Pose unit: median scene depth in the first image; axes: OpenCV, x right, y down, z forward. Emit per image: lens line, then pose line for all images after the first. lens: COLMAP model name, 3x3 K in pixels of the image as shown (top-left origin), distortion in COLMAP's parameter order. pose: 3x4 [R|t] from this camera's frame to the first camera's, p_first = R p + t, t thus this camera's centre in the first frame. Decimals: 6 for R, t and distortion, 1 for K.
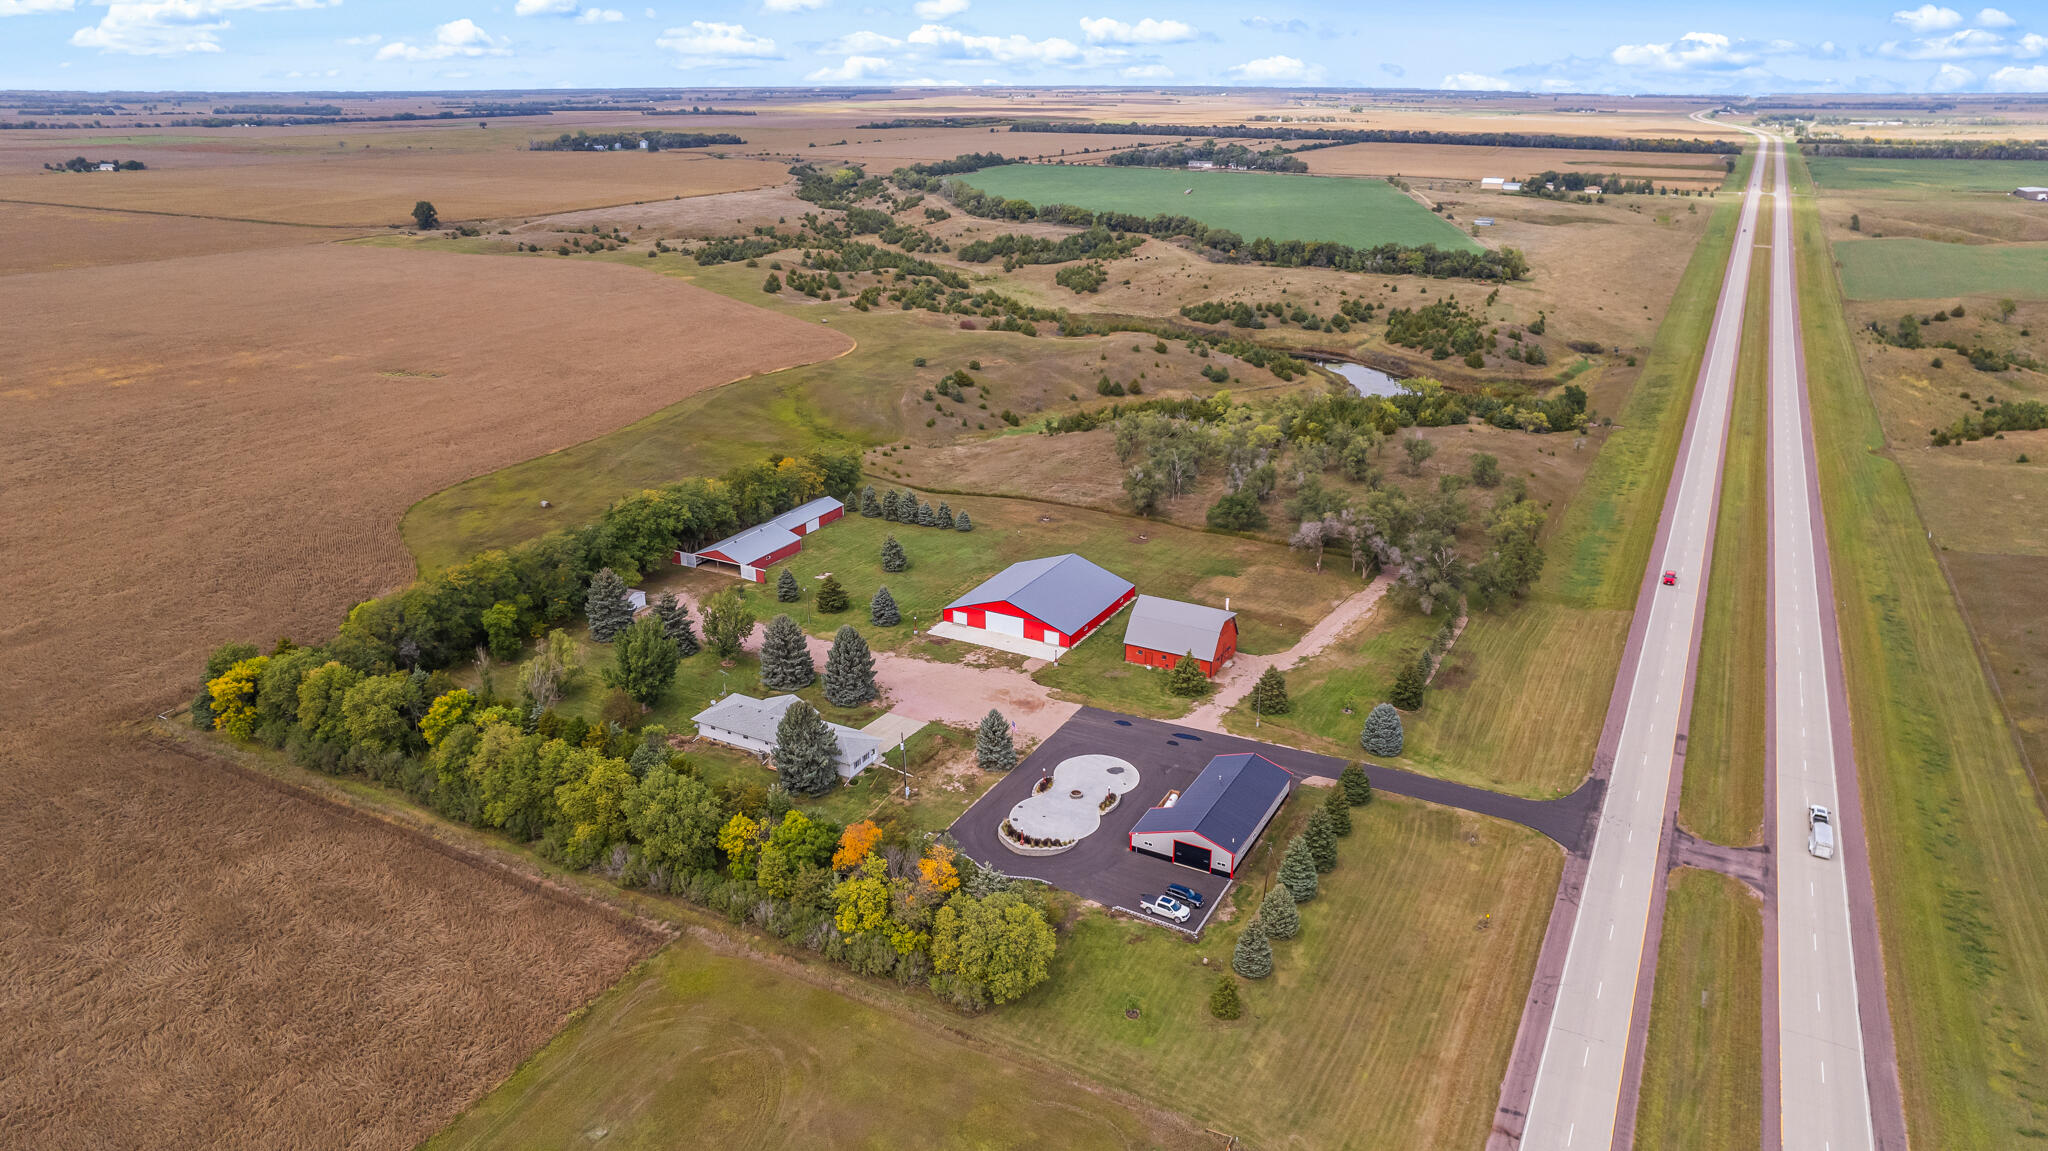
lens RADIAL K [[1322.1, 0, 1024.0], [0, 1322.1, 575.5], [0, 0, 1]] dist [-0.078557, 0.073507]
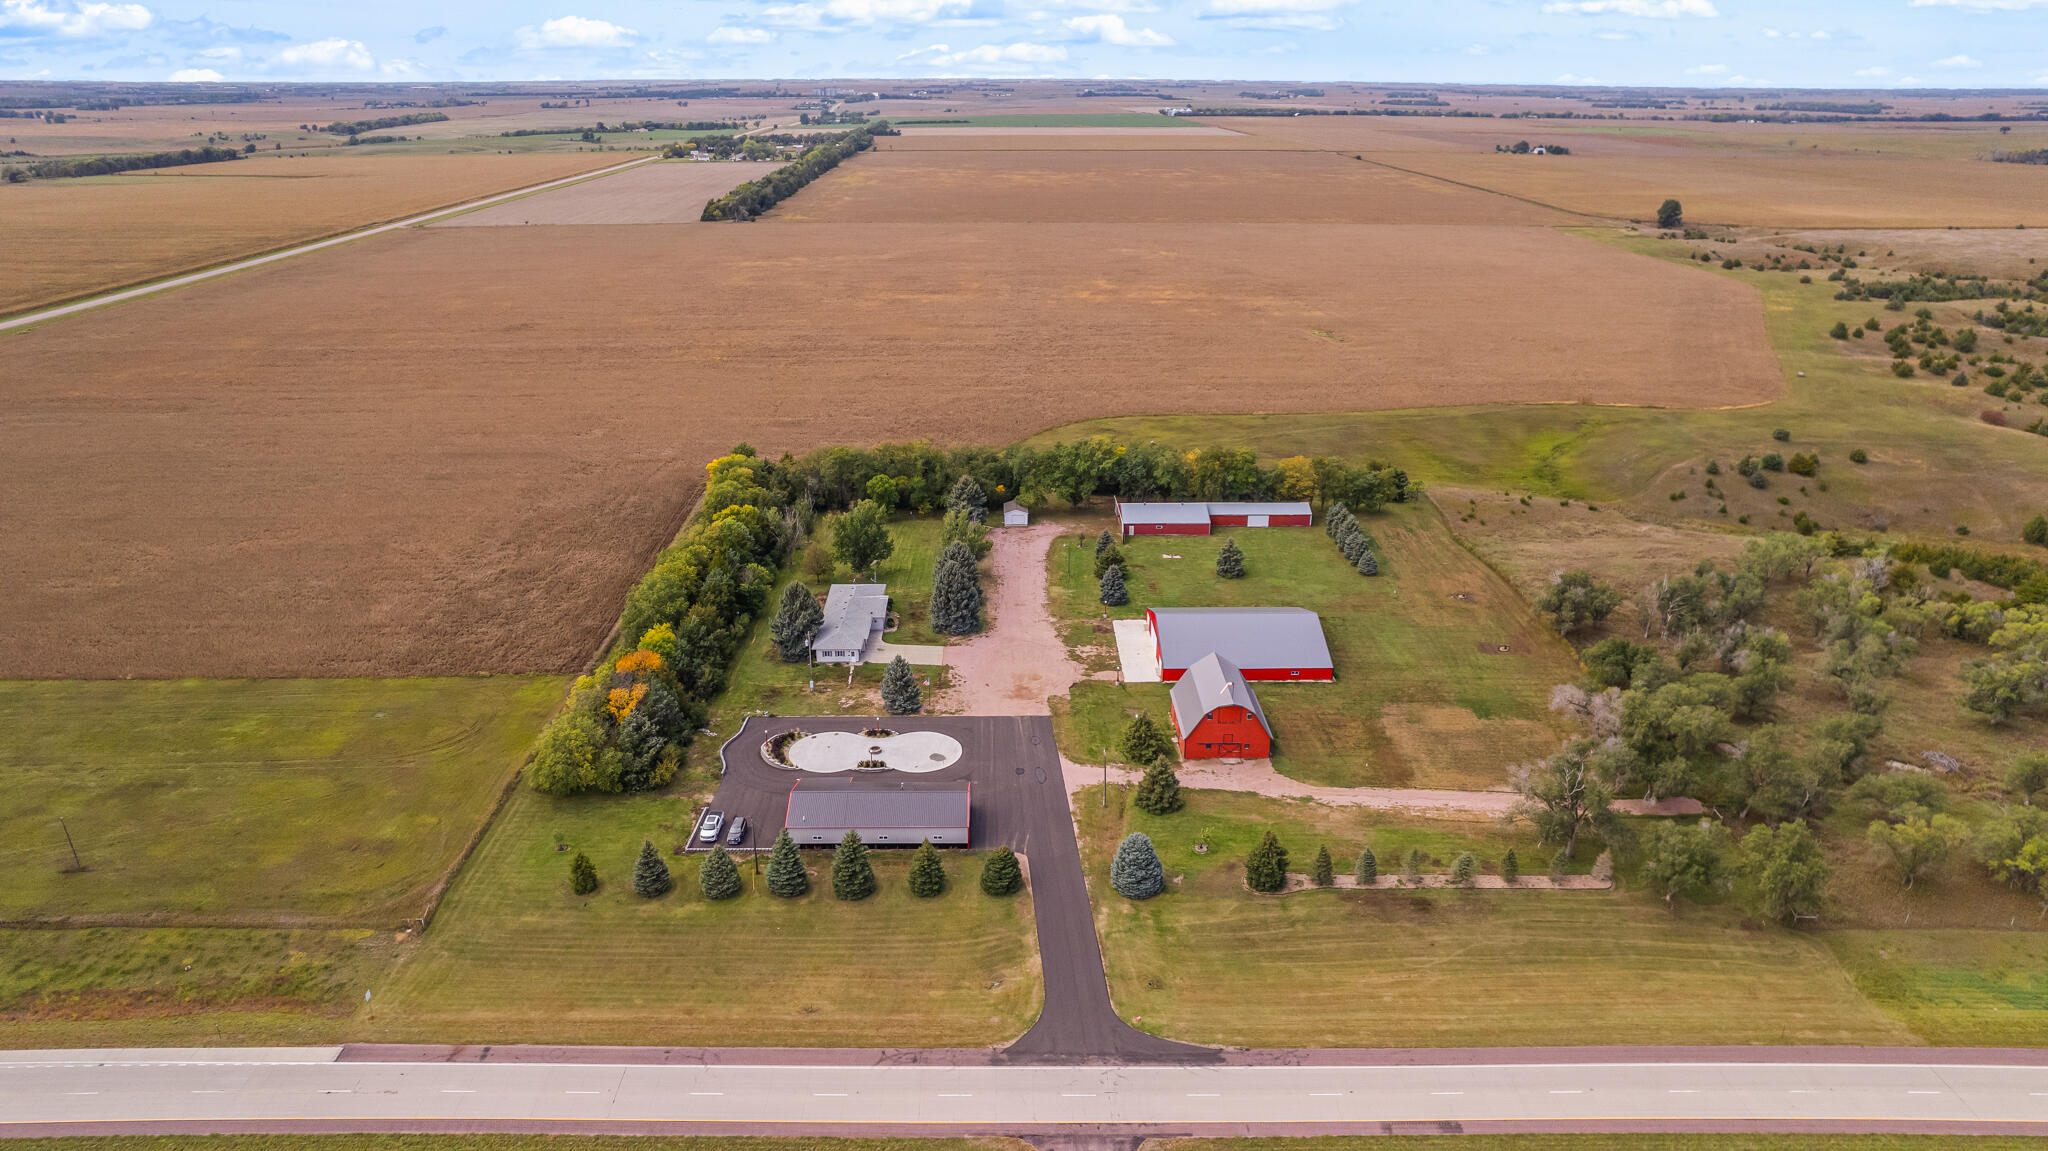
lens RADIAL K [[1322.1, 0, 1024.0], [0, 1322.1, 575.5], [0, 0, 1]] dist [-0.078557, 0.073507]
pose [[0.491804, 0.314830, -0.811795, 0.638862], [-0.312910, 0.933961, 0.172640, -0.128989], [0.812537, 0.169114, 0.557839, 0.339064]]
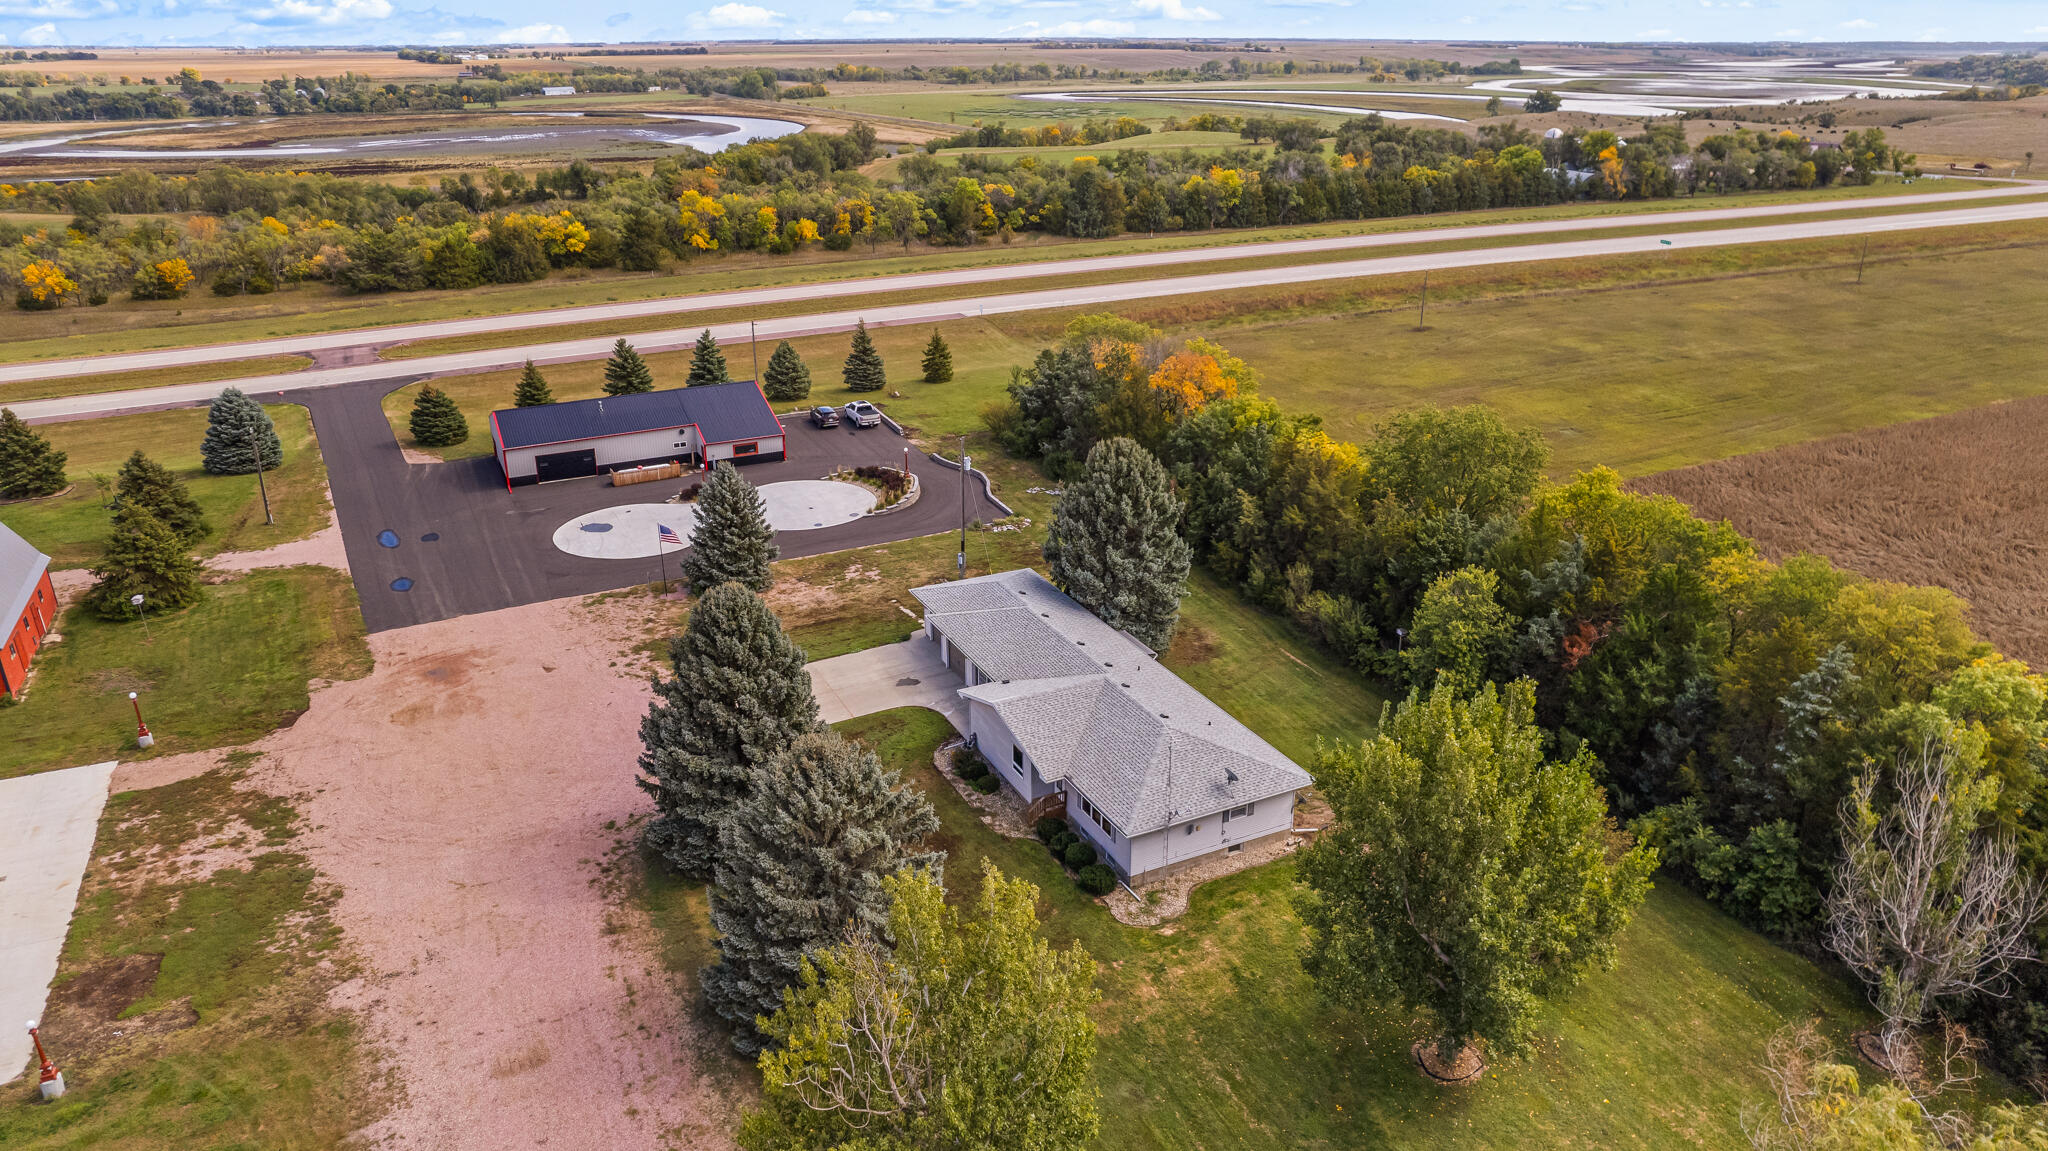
lens RADIAL K [[1346.6, 0, 1019.4], [0, 1346.6, 571.4], [0, 0, 1]] dist [-0.079911, 0.076961]
pose [[-0.813770, -0.214930, 0.539984, -0.266389], [0.208398, 0.759412, 0.616330, -0.099945], [-0.542539, 0.614083, -0.573196, 0.893499]]
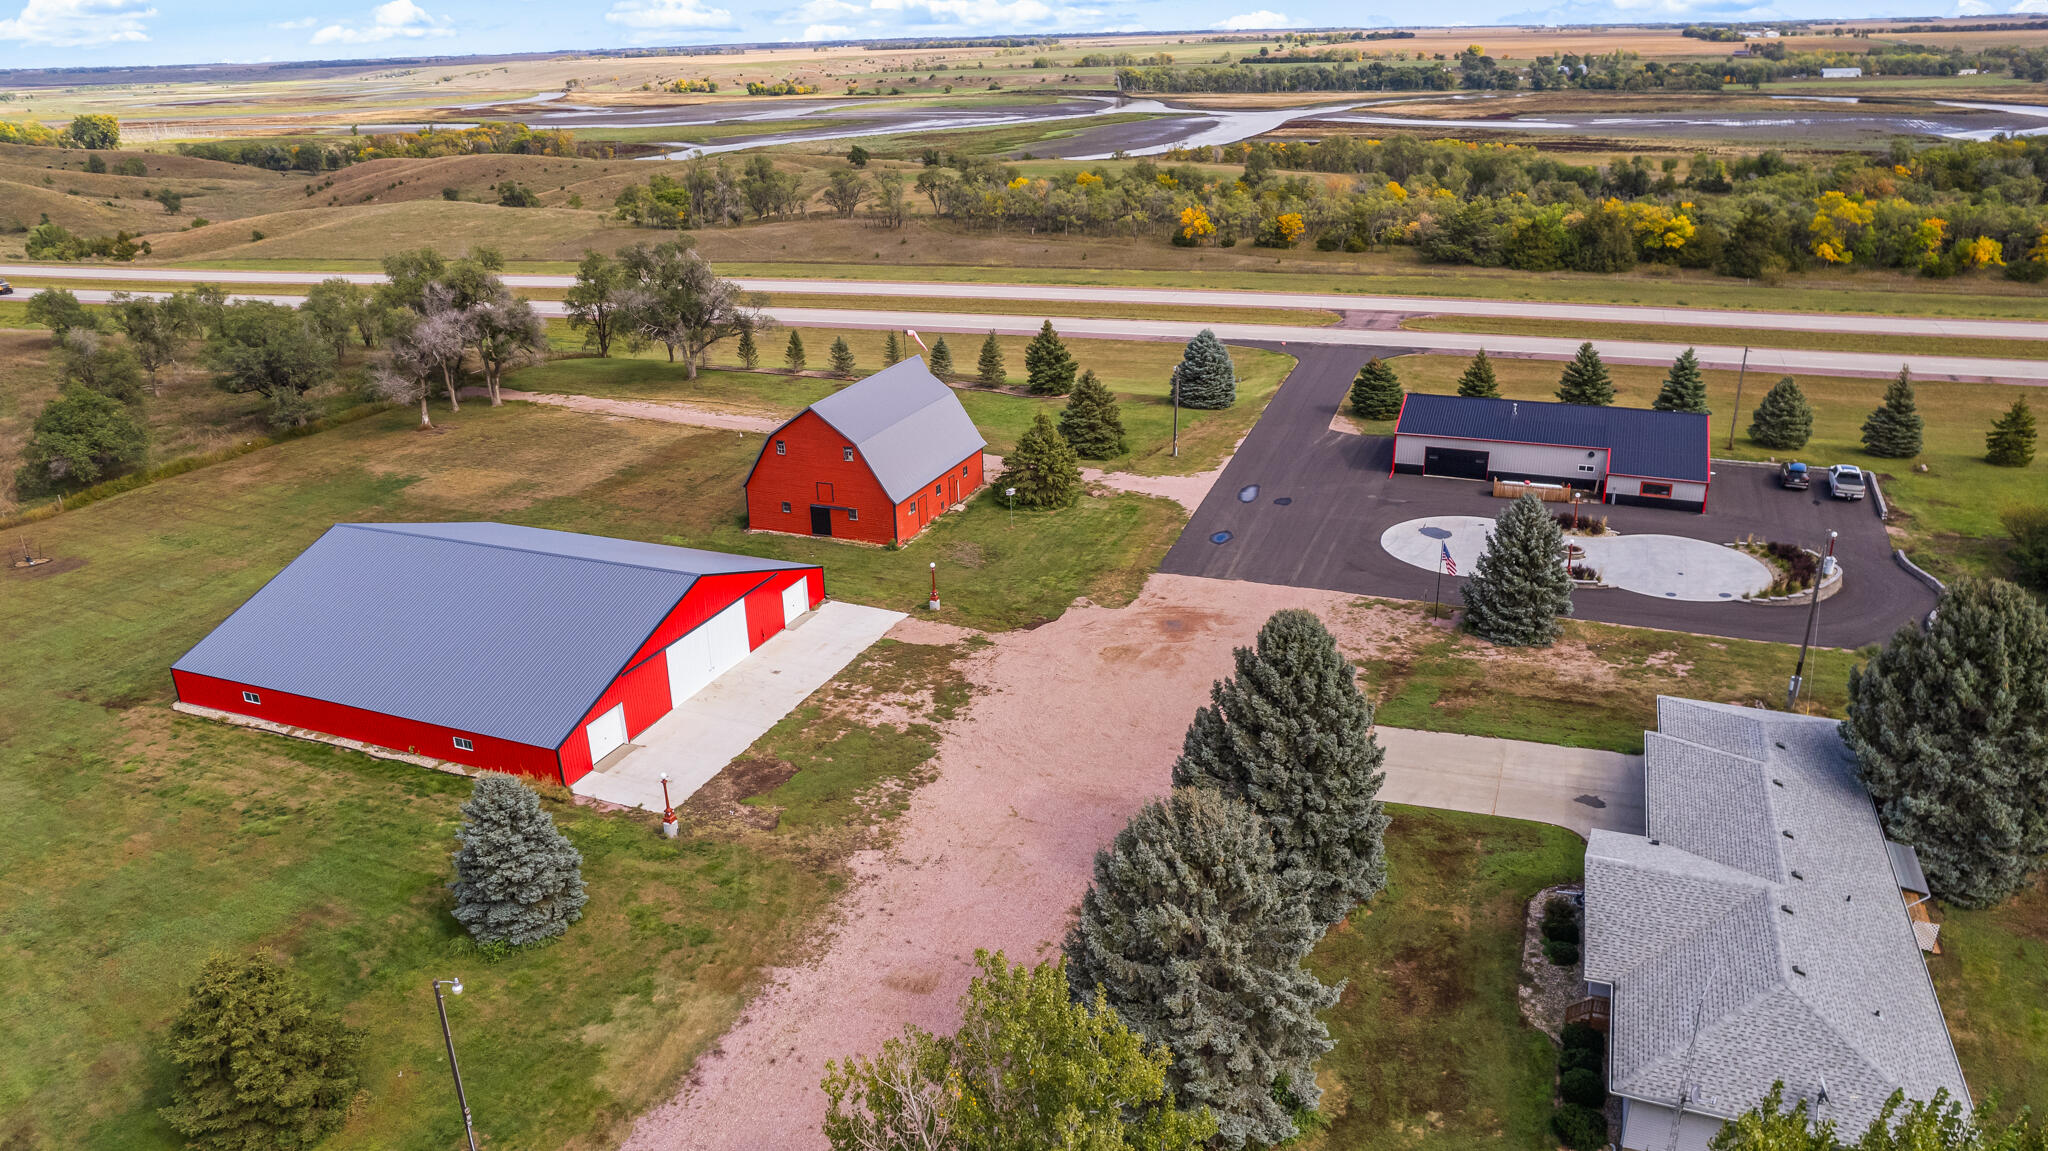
lens RADIAL K [[1388.6, 0, 1024.0], [0, 1388.6, 575.5], [0, 0, 1]] dist [-0.081447, 0.070761]
pose [[-0.106722, -0.363004, 0.925656, -0.291621], [0.376931, 0.846712, 0.375503, -0.067328], [-0.920073, 0.388983, 0.046464, 0.818040]]
